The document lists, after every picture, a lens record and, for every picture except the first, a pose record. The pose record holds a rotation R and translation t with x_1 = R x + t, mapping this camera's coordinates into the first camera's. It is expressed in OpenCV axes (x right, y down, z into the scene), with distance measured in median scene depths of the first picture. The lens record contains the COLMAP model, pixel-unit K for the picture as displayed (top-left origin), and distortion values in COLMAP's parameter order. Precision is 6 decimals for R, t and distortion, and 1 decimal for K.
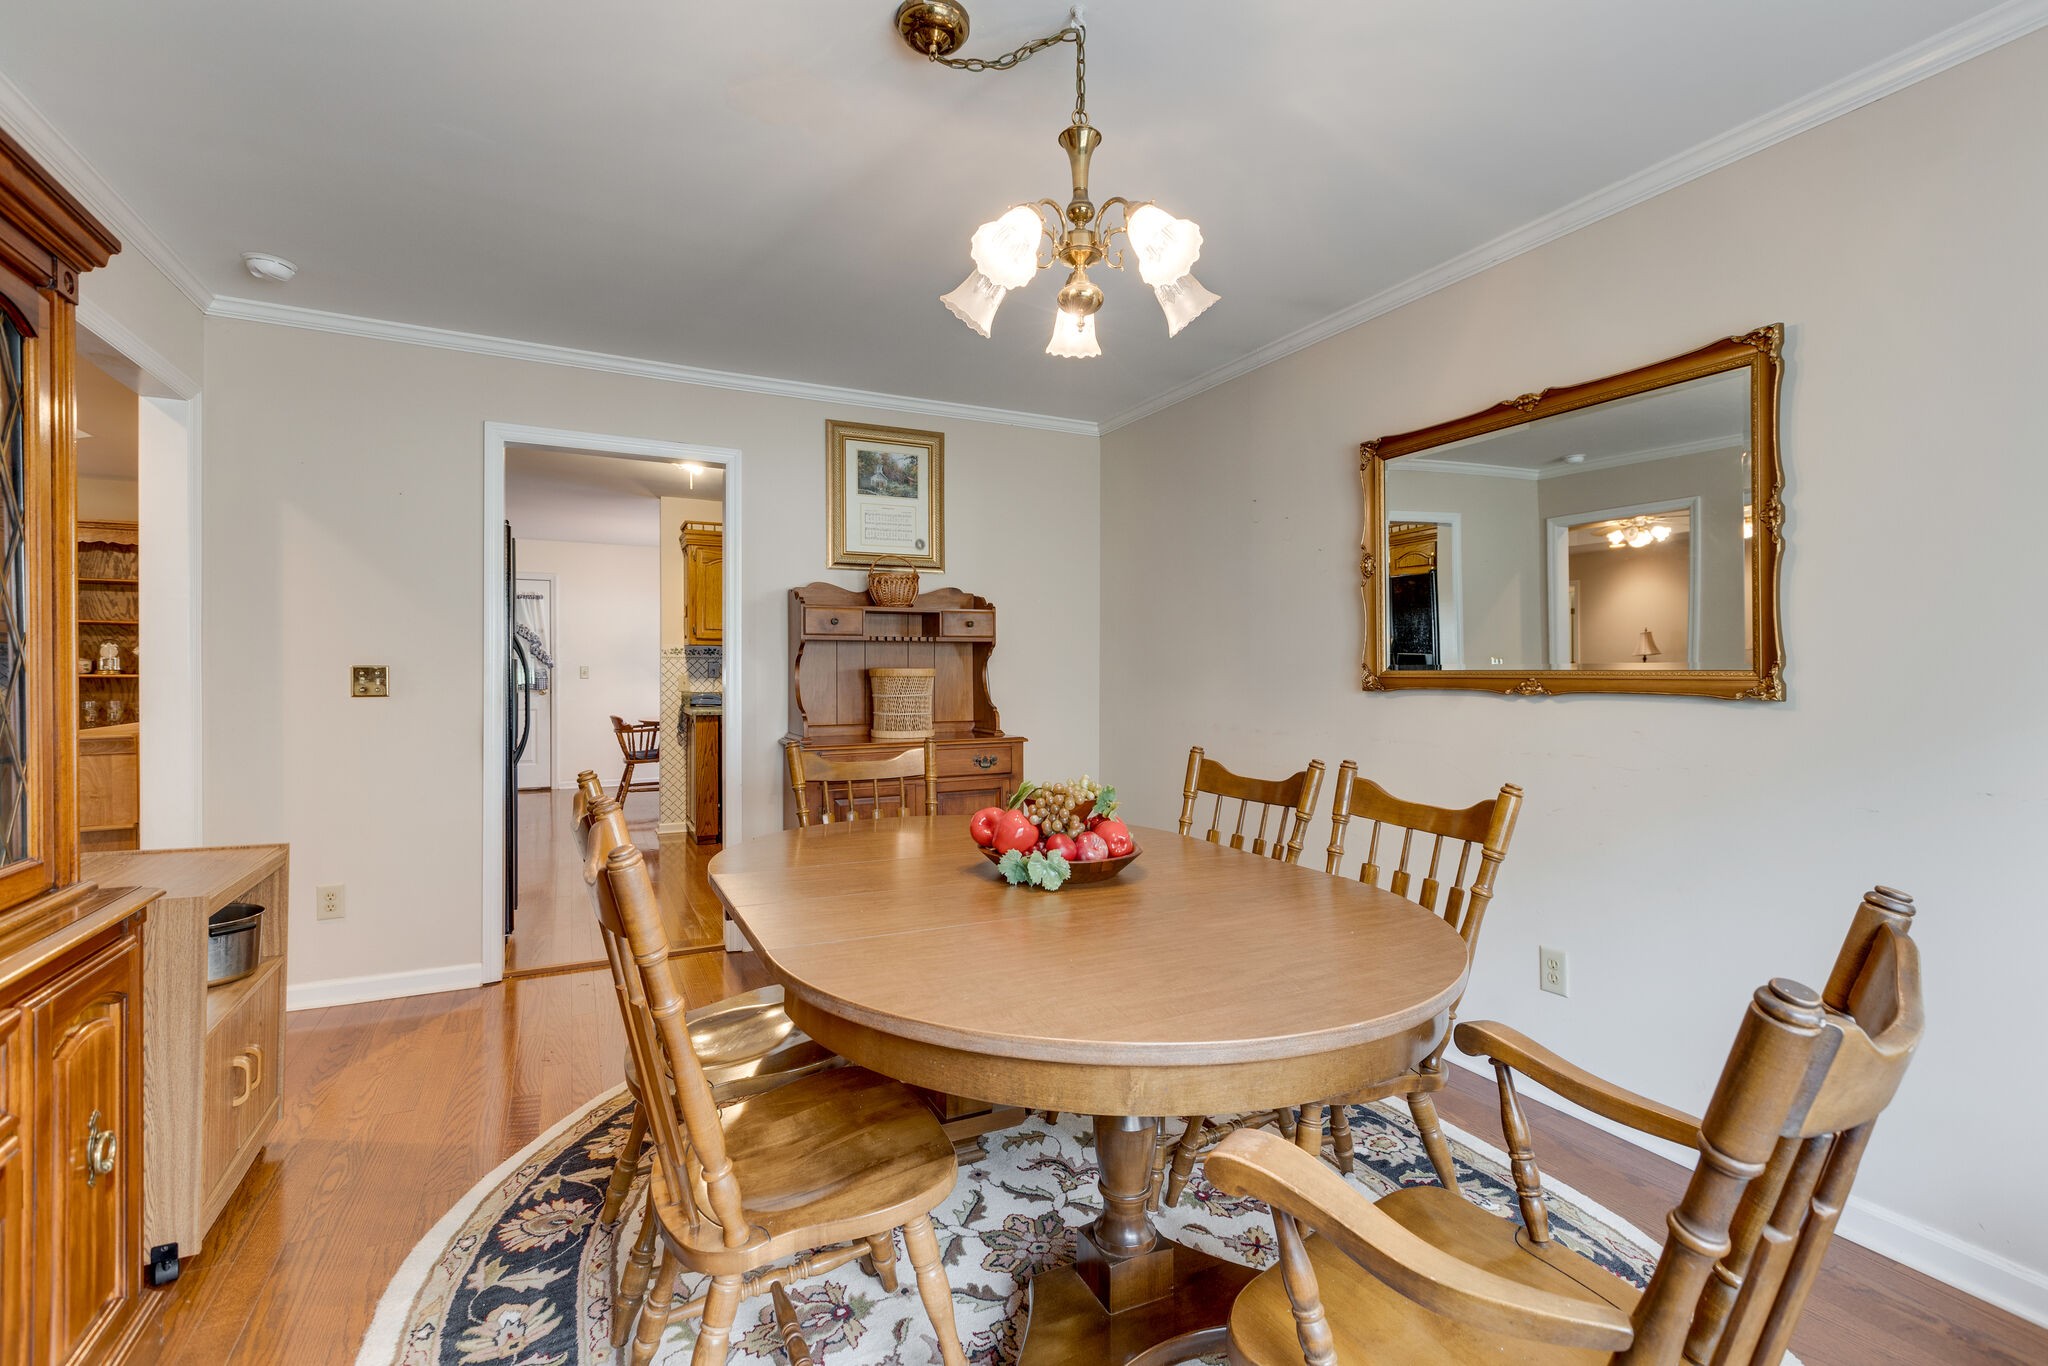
lens RADIAL K [[918.9, 0, 1029.9], [0, 918.9, 665.7], [0, 0, 1]] dist [0.001521, 0.000420]
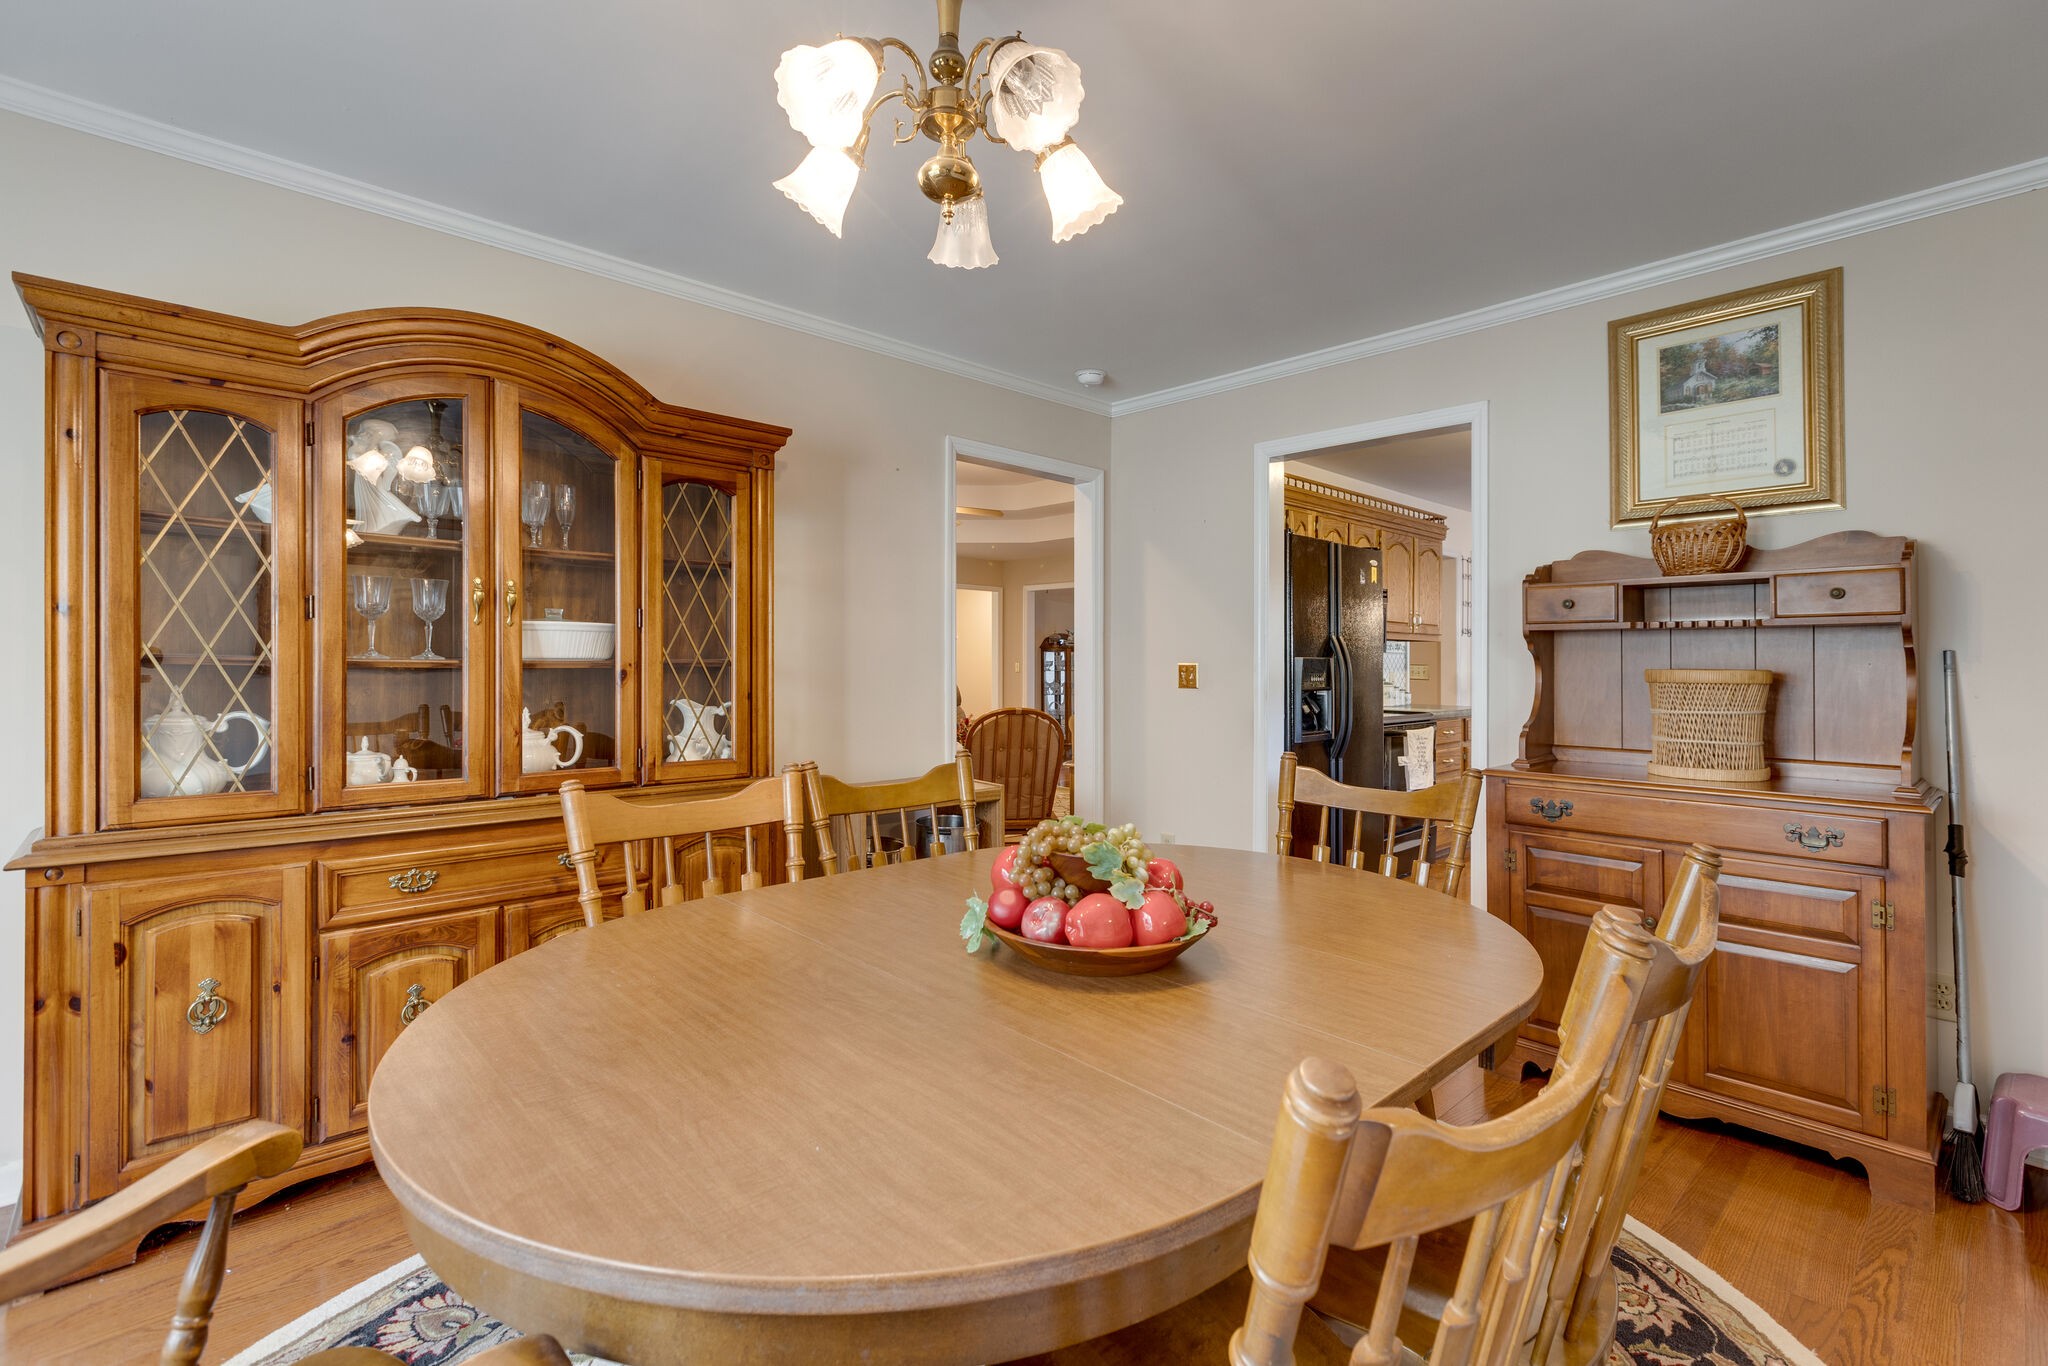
lens RADIAL K [[918.9, 0, 1029.9], [0, 918.9, 665.7], [0, 0, 1]] dist [0.001521, 0.000420]
pose [[0.279491, 0.005005, -0.960135, 0.340516], [-0.004141, 0.999983, 0.004007, -0.000509], [0.960139, 0.002856, 0.279507, 0.361290]]
